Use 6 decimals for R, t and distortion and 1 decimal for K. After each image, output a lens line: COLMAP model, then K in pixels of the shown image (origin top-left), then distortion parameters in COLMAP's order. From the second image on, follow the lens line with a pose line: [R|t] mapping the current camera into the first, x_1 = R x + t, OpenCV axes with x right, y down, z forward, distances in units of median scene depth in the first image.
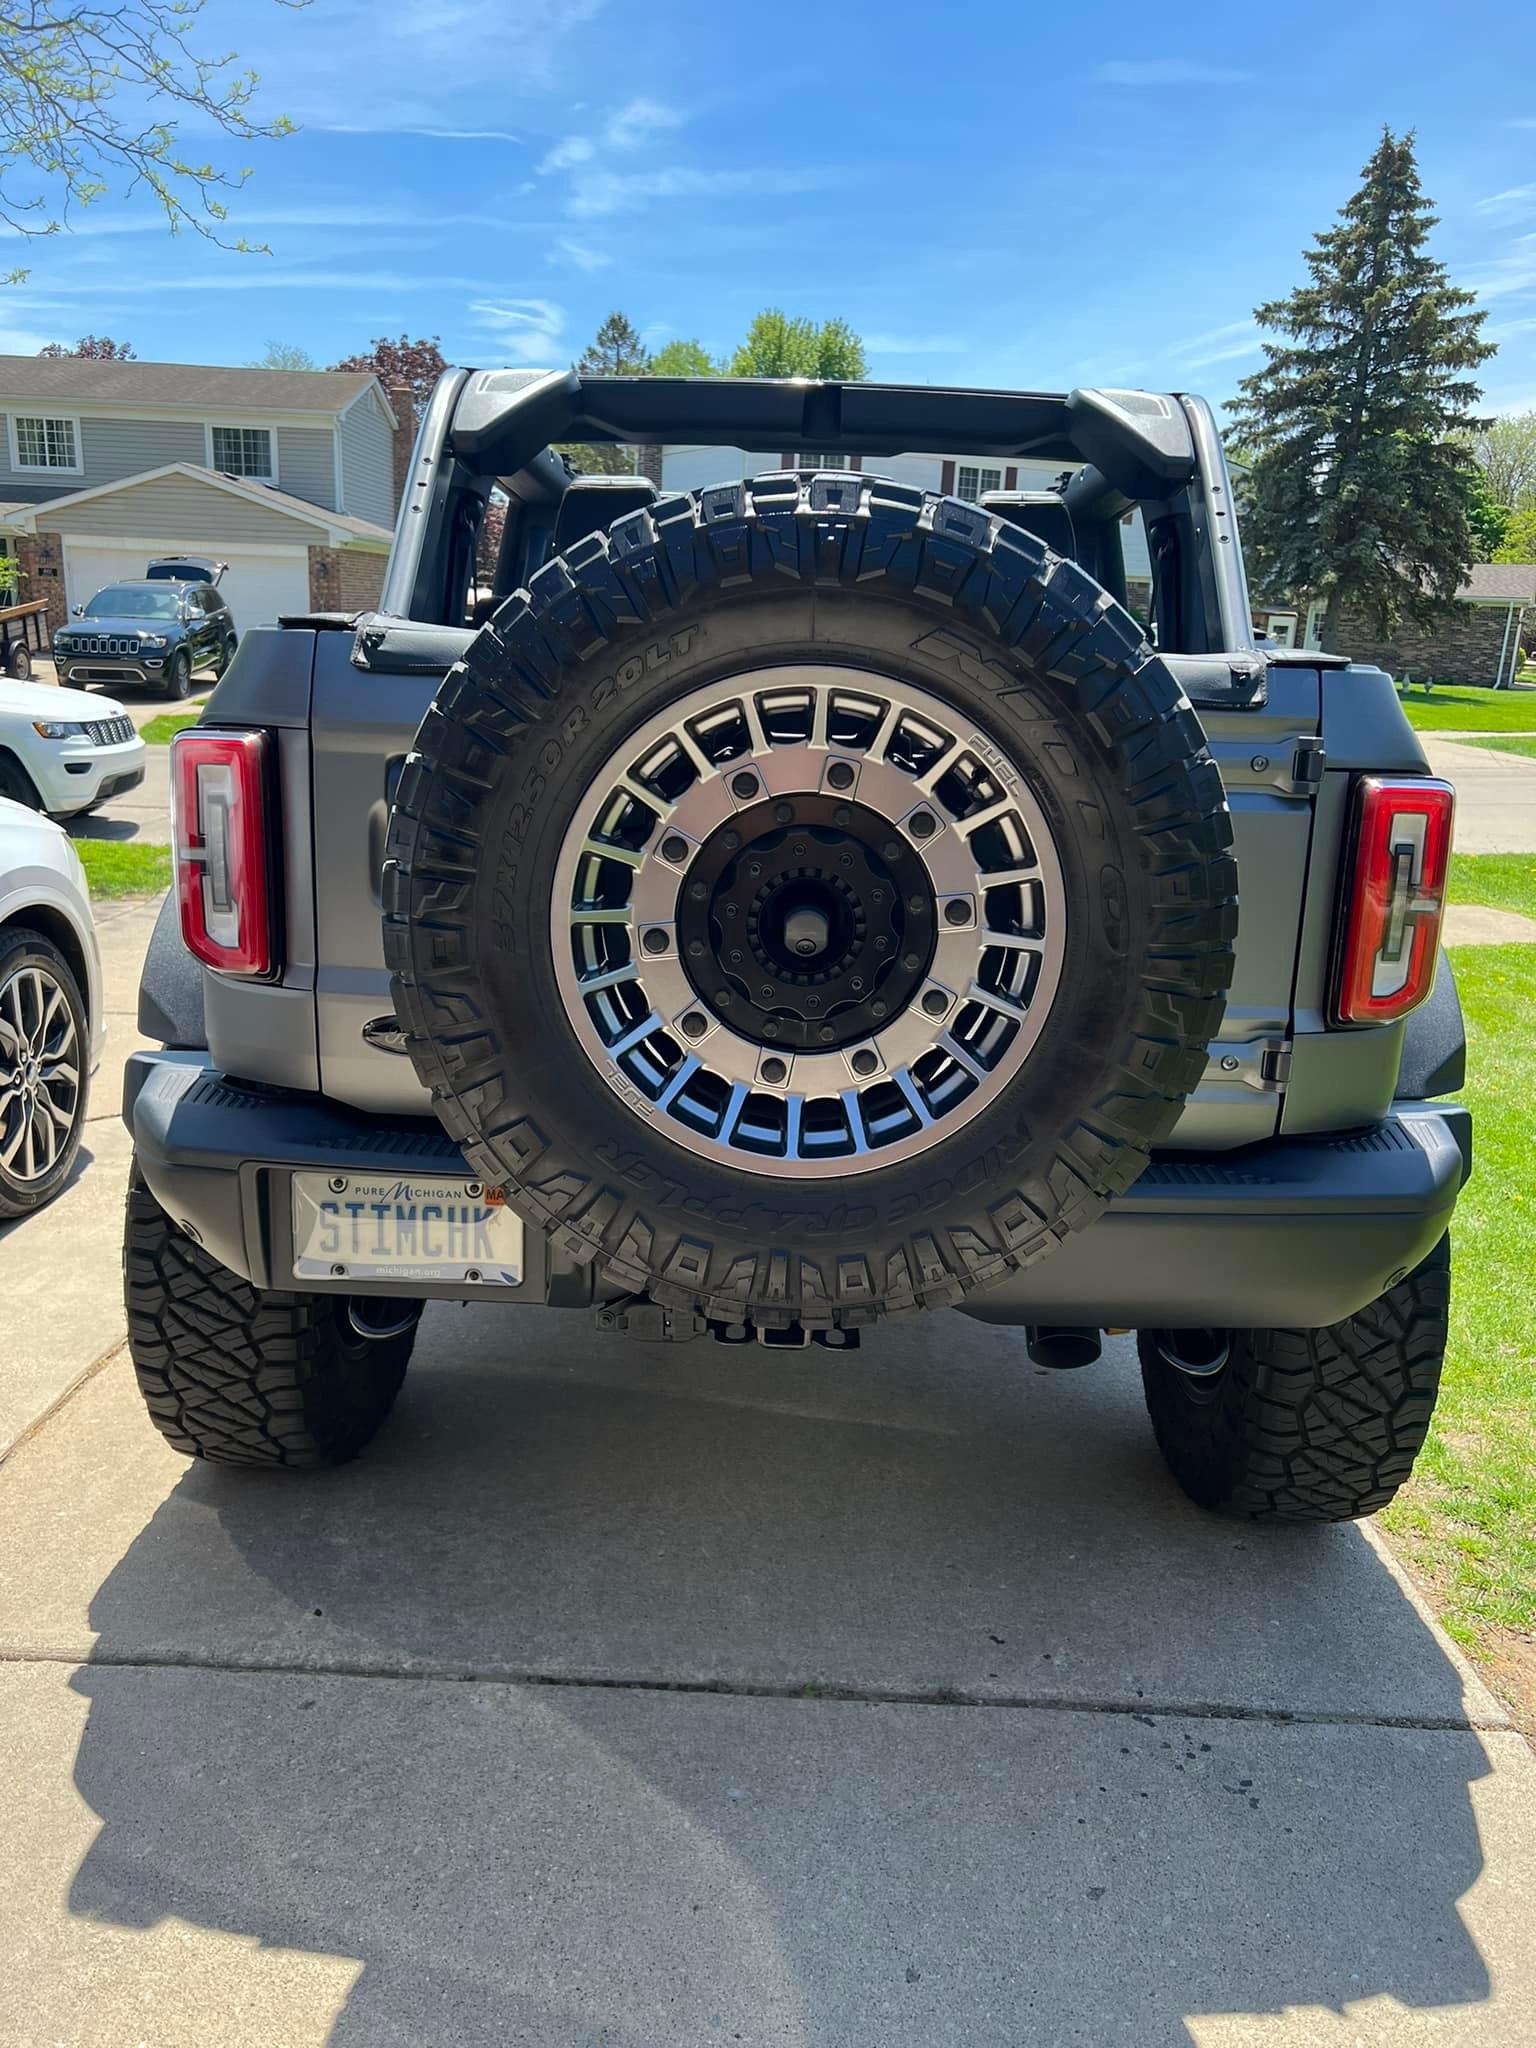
lens RADIAL K [[1498.1, 0, 731.4], [0, 1498.1, 1035.1], [0, 0, 1]] dist [0.061734, -0.066450]
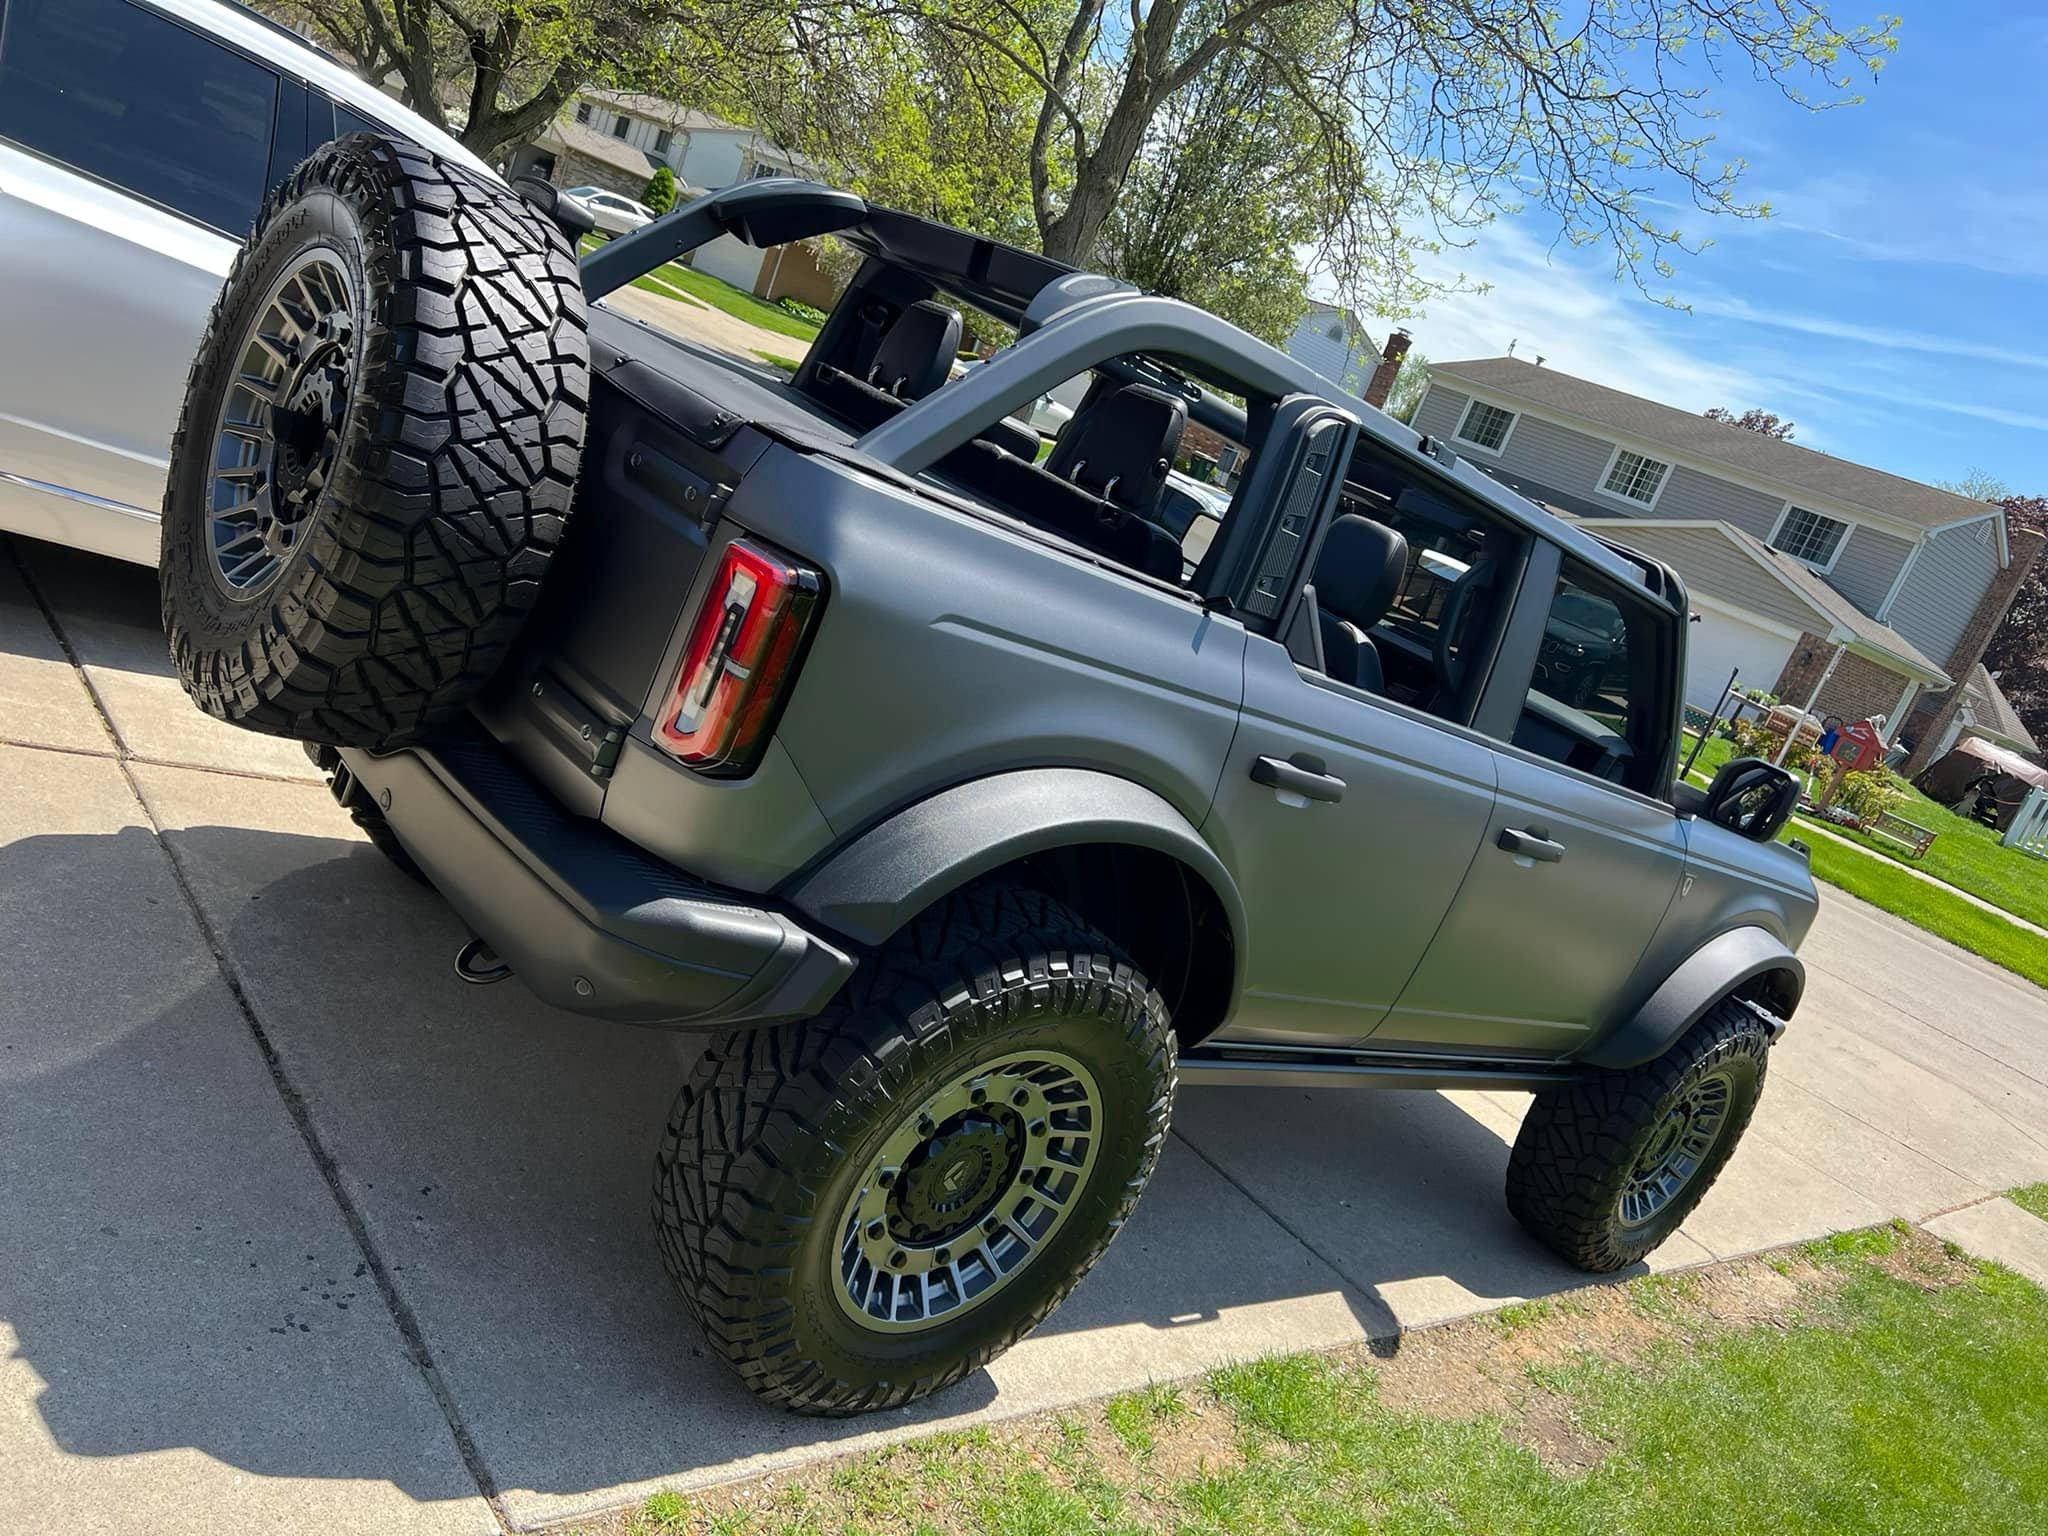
lens RADIAL K [[1478.6, 0, 1024.0], [0, 1478.6, 768.0], [0, 0, 1]] dist [0.056339, -0.063960]
pose [[0.644843, 0.408138, -0.646221, 1.145716], [-0.521340, 0.853146, 0.018598, -0.136201], [0.558912, 0.324908, 0.762924, 0.316979]]
